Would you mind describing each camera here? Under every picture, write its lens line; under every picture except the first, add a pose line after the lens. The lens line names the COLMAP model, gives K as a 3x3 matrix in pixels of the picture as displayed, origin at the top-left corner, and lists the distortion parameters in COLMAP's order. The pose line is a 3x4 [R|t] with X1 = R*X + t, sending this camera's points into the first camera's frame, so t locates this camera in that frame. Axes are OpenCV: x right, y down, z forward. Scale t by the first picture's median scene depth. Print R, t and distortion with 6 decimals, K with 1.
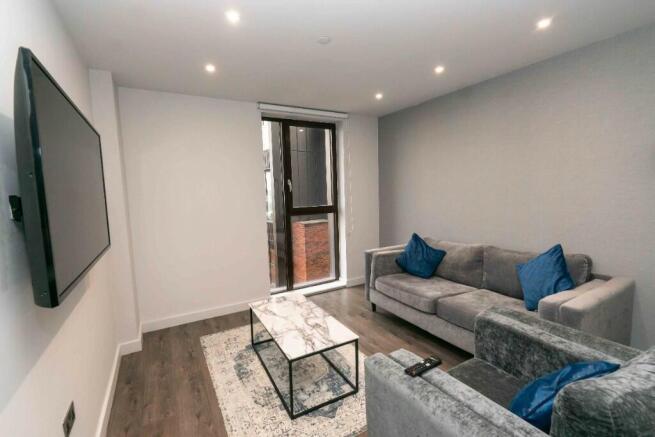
lens RADIAL K [[291.2, 0, 327.5], [0, 291.2, 218.5], [0, 0, 1]] dist [0.001233, 0.000075]
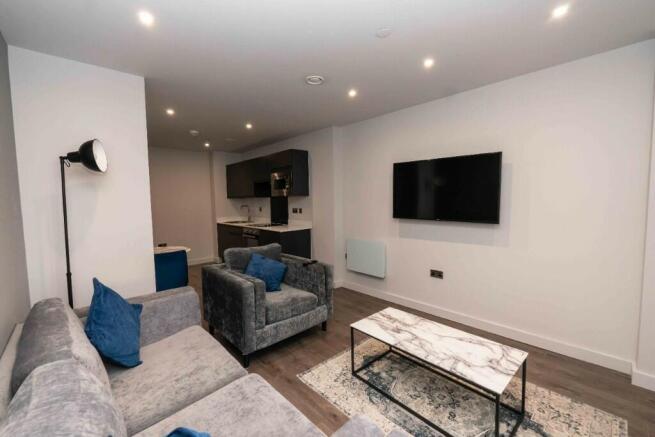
lens RADIAL K [[277.8, 0, 327.5], [0, 277.8, 218.5], [0, 0, 1]] dist [0.000439, -0.000237]
pose [[-0.975909, 0.056049, -0.210857, 0.310079], [0.022358, 0.987043, 0.158889, -0.132536], [0.217030, 0.150347, -0.964517, 1.527940]]
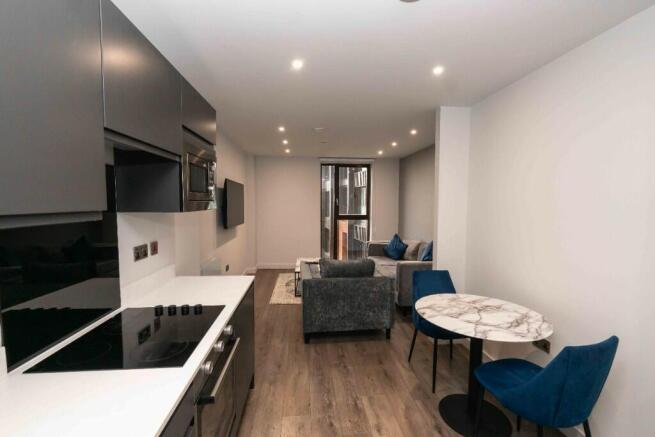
lens RADIAL K [[277.8, 0, 327.5], [0, 277.8, 218.5], [0, 0, 1]] dist [0.000439, -0.000237]
pose [[0.905080, 0.048719, -0.422442, 0.823295], [-0.057362, 0.998323, -0.007764, -0.002135], [0.421355, 0.031260, 0.906357, -0.813716]]
